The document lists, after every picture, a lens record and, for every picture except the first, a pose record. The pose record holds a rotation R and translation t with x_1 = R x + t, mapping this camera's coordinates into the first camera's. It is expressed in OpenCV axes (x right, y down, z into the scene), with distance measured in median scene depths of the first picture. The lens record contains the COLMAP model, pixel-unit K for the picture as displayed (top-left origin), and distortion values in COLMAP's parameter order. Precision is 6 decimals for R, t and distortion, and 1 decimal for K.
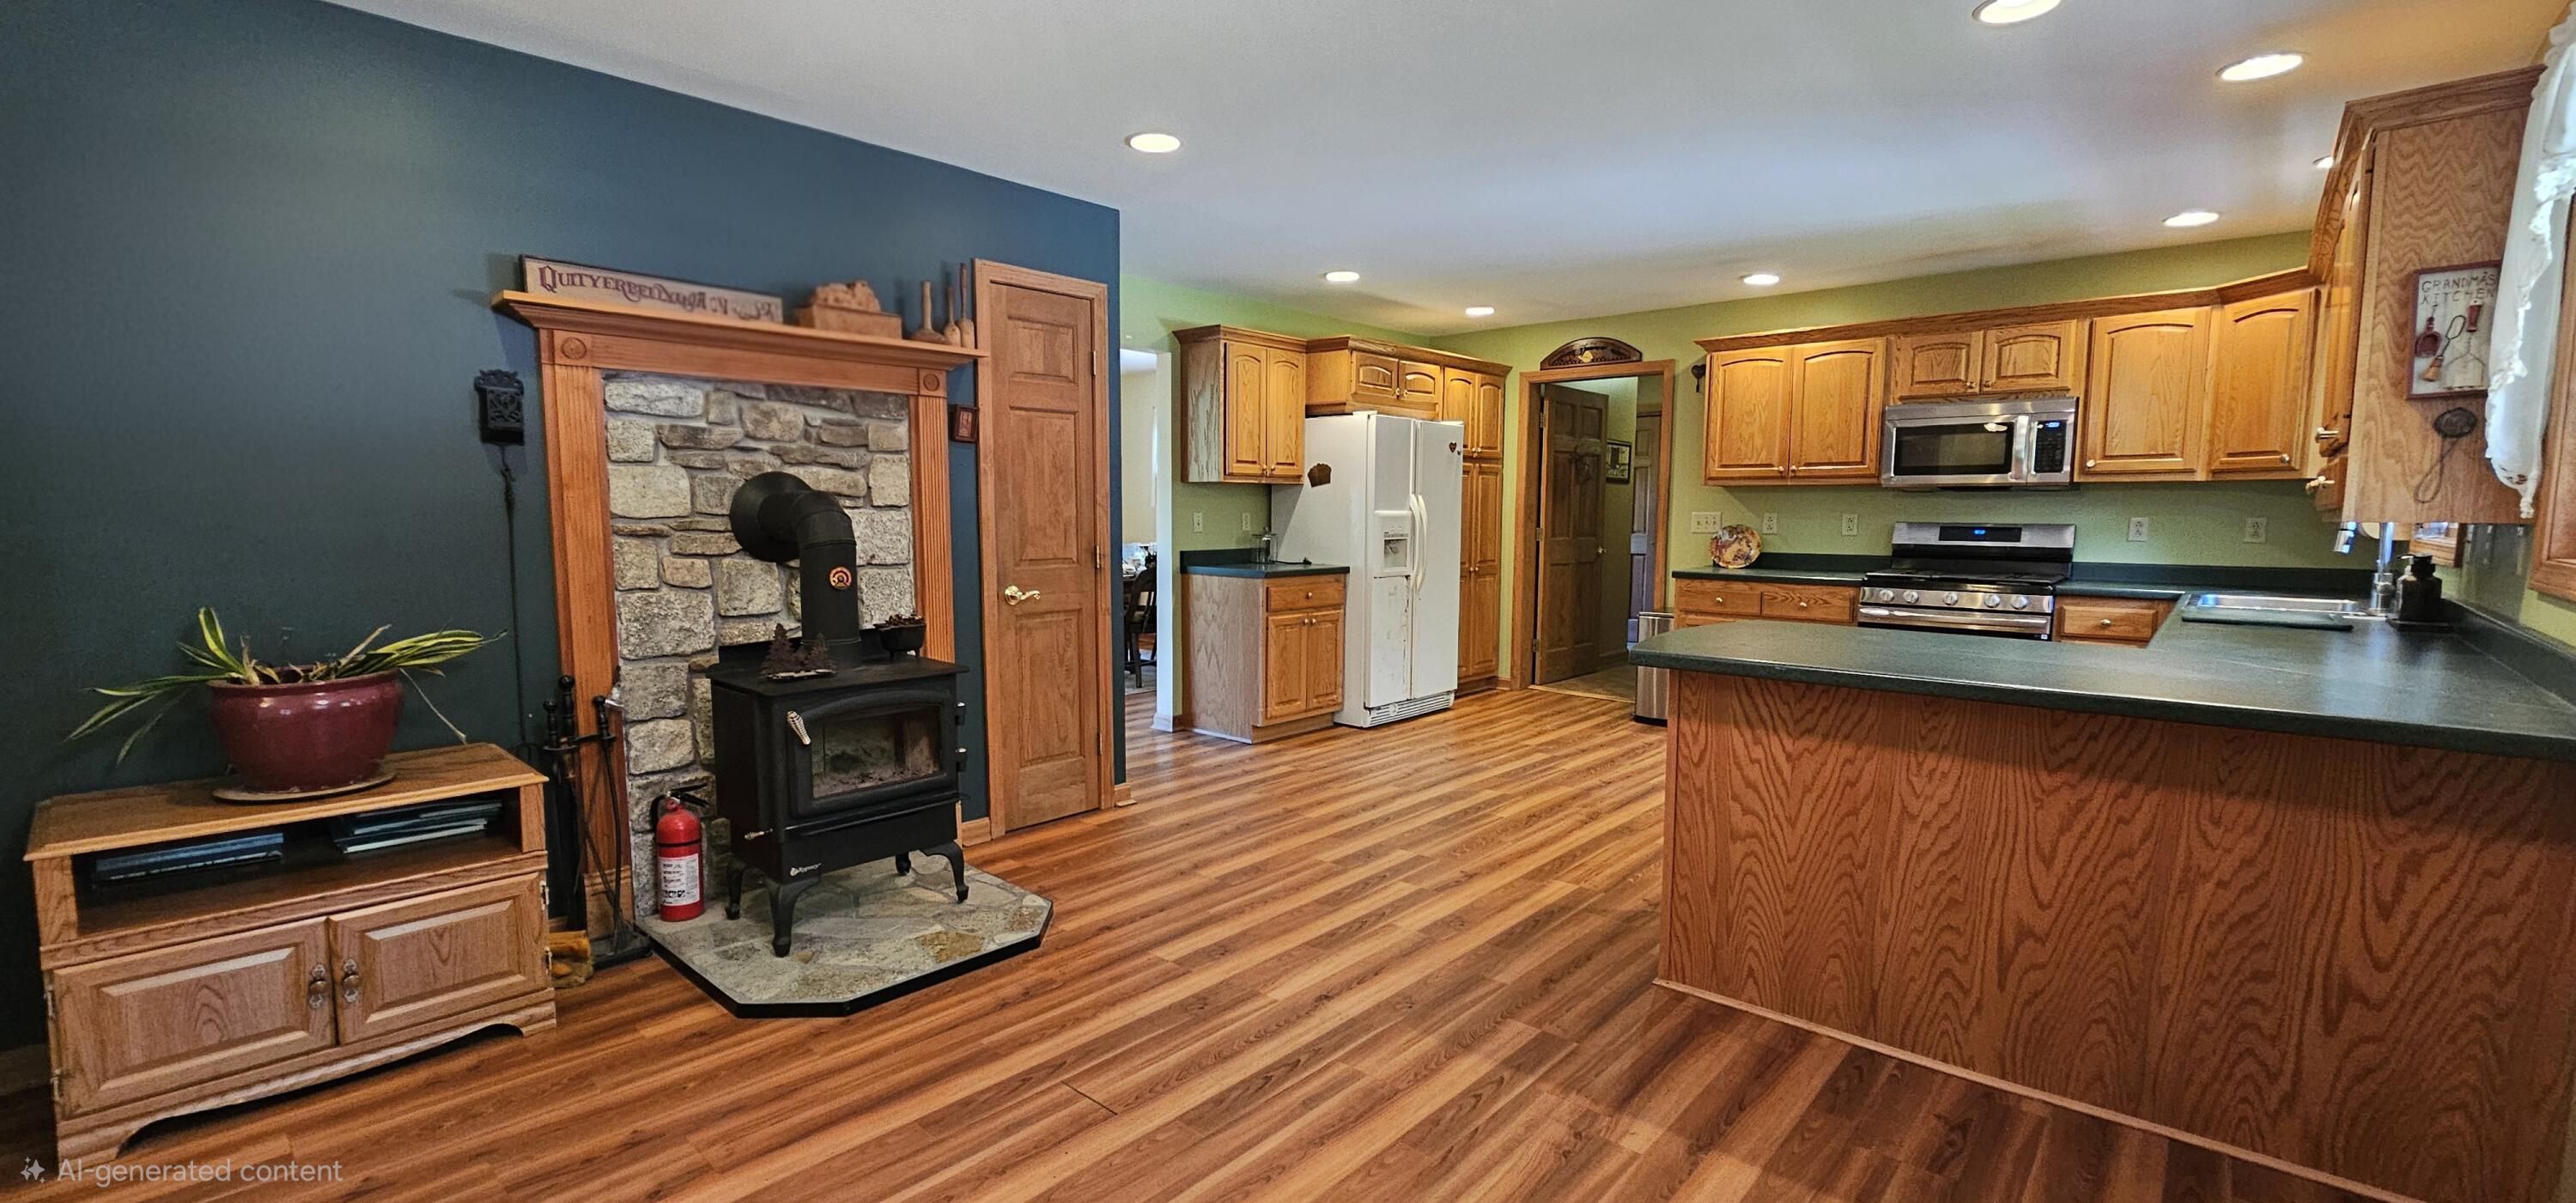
lens RADIAL K [[1070.1, 0, 1287.1], [0, 1070.1, 604.2], [0, 0, 1]] dist [-0.000621, 0.000234]
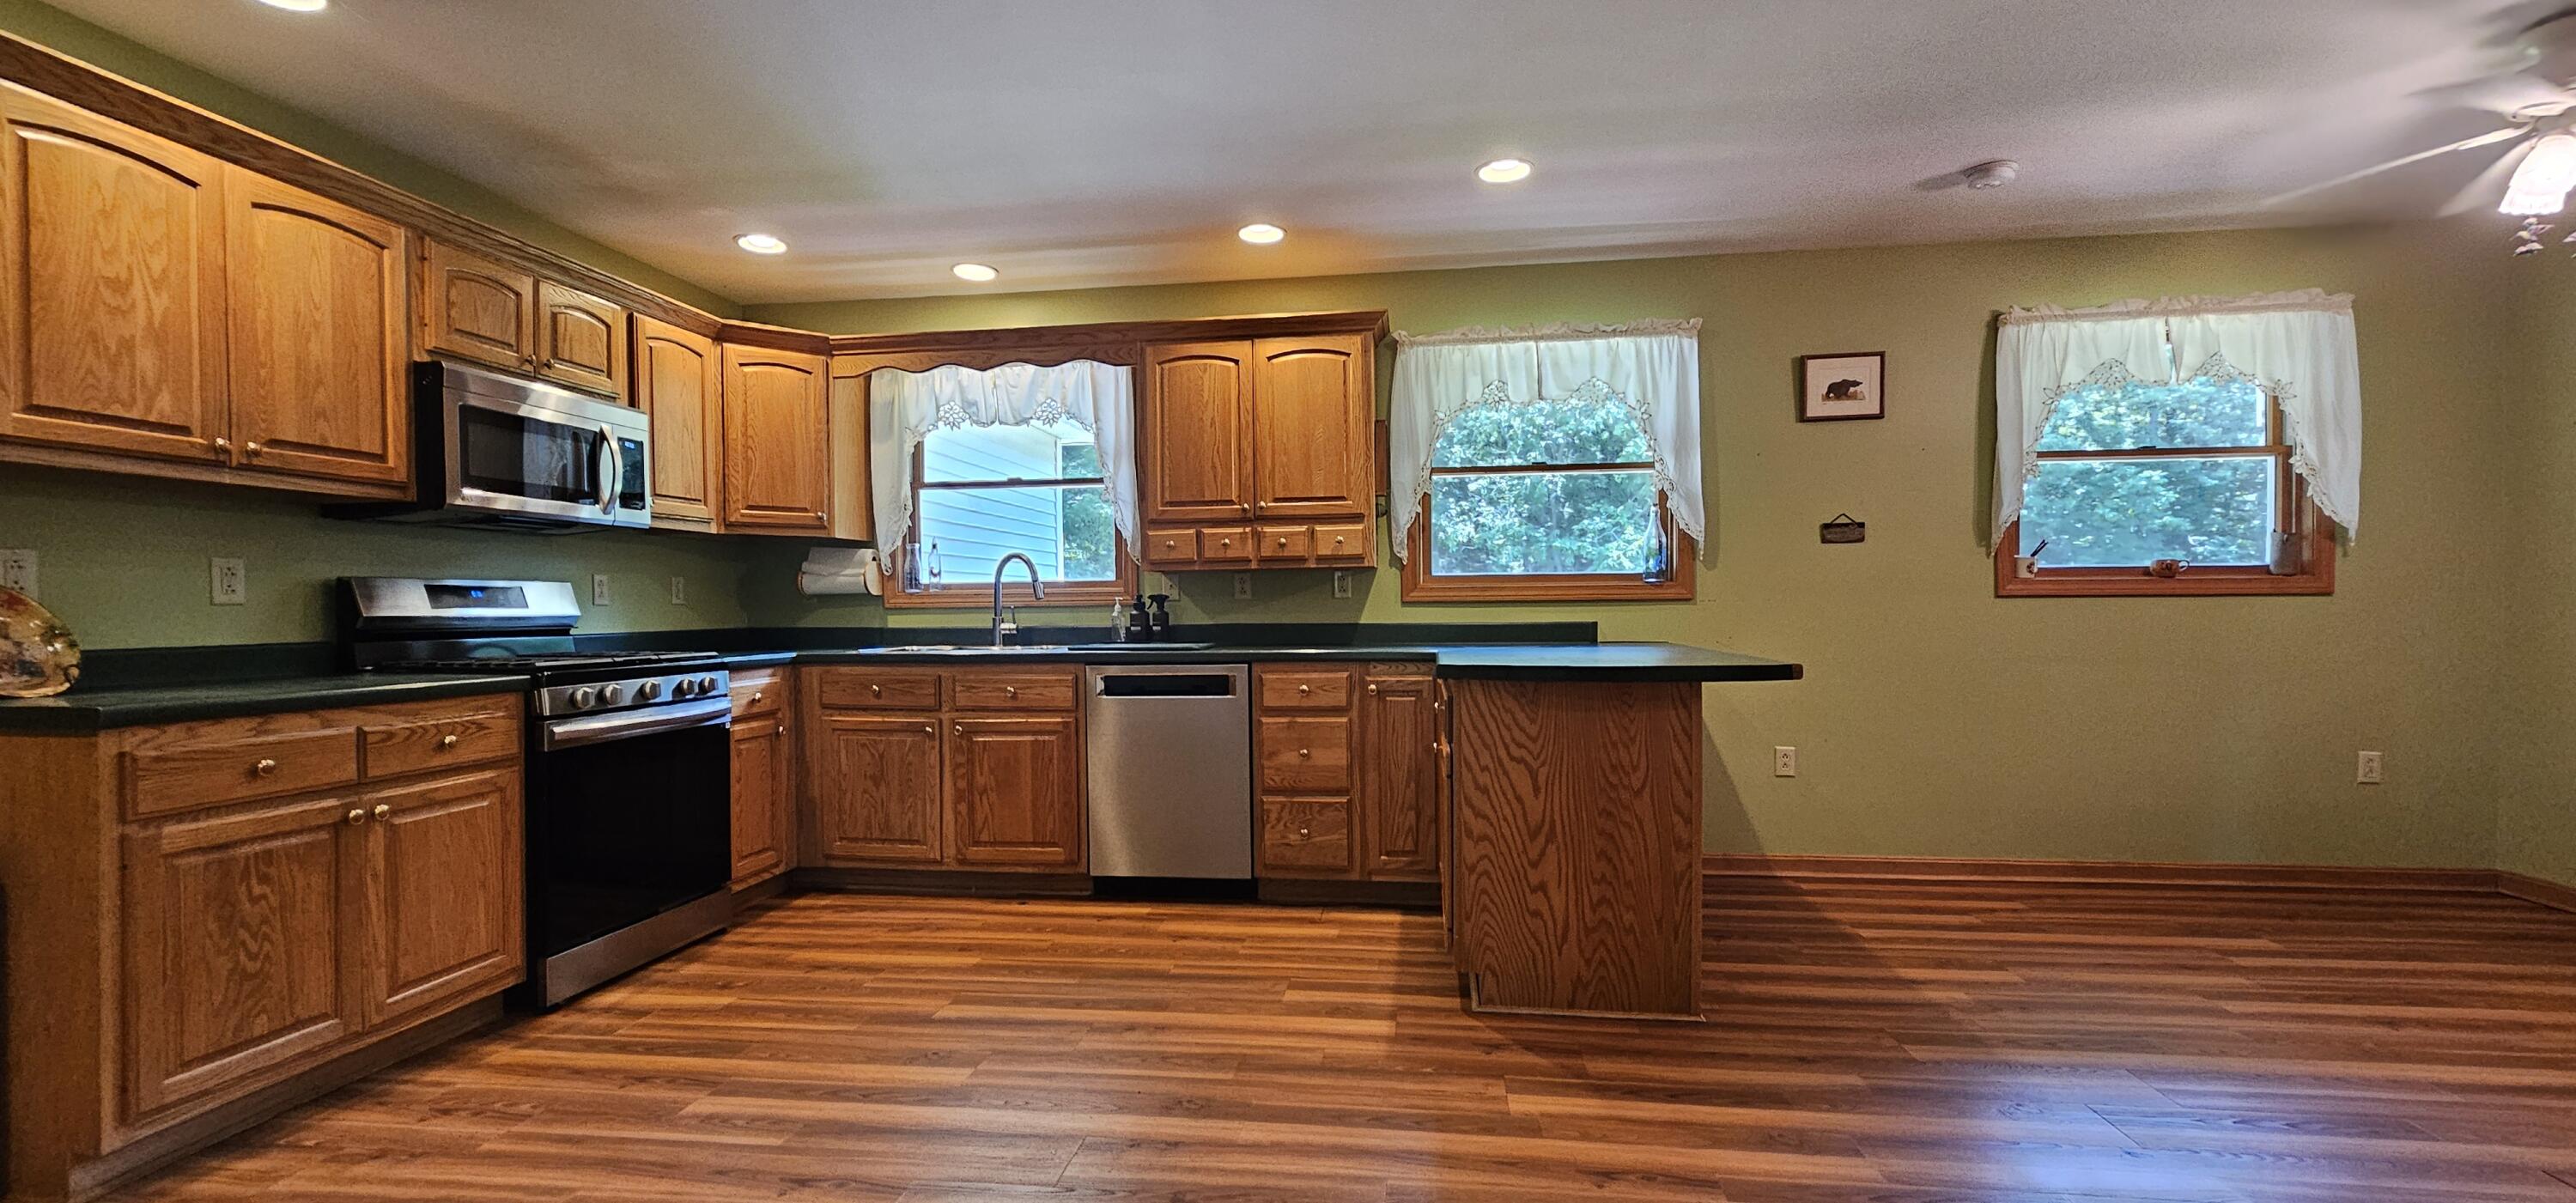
lens RADIAL K [[1070.1, 0, 1287.4], [0, 1070.1, 610.6], [0, 0, 1]] dist [-0.000621, 0.000234]
pose [[-0.558401, 0.002389, 0.829568, -0.143747], [0.084260, 0.994988, 0.053852, -0.056796], [-0.825281, 0.099970, -0.555803, 1.054593]]
